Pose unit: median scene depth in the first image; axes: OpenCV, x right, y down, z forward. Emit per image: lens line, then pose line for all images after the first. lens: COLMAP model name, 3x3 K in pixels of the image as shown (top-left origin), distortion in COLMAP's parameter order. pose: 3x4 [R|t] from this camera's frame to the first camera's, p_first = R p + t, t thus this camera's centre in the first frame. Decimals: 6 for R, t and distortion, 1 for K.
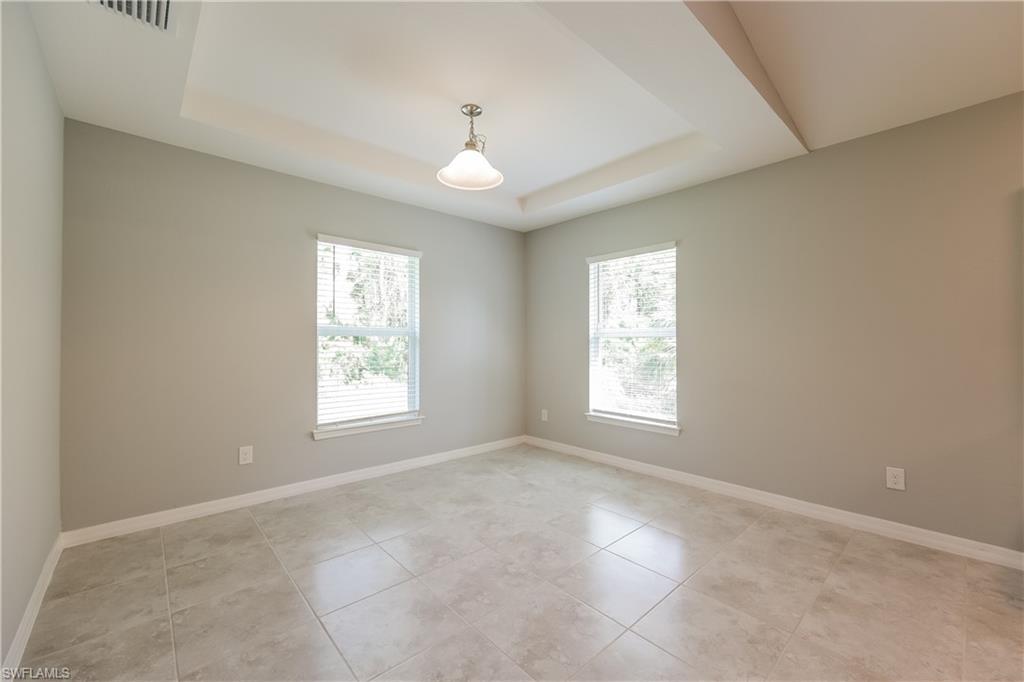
lens RADIAL K [[410.5, 0, 514.2], [0, 410.5, 336.8], [0, 0, 1]] dist [-0.000391, -0.000037]
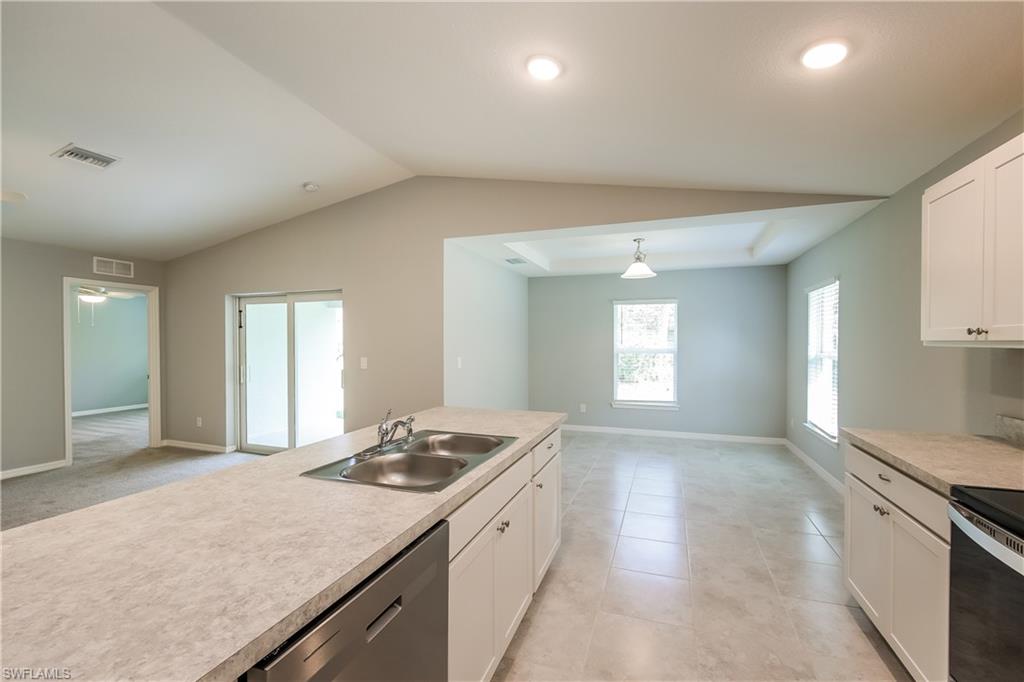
lens RADIAL K [[418.0, 0, 512.0], [0, 418.0, 341.0], [0, 0, 1]] dist [-0.001286, -0.000161]
pose [[0.457956, -0.005518, -0.888958, 0.995437], [0.015983, 0.999870, 0.002027, -0.072055], [0.888831, -0.015136, 0.457985, -0.311415]]
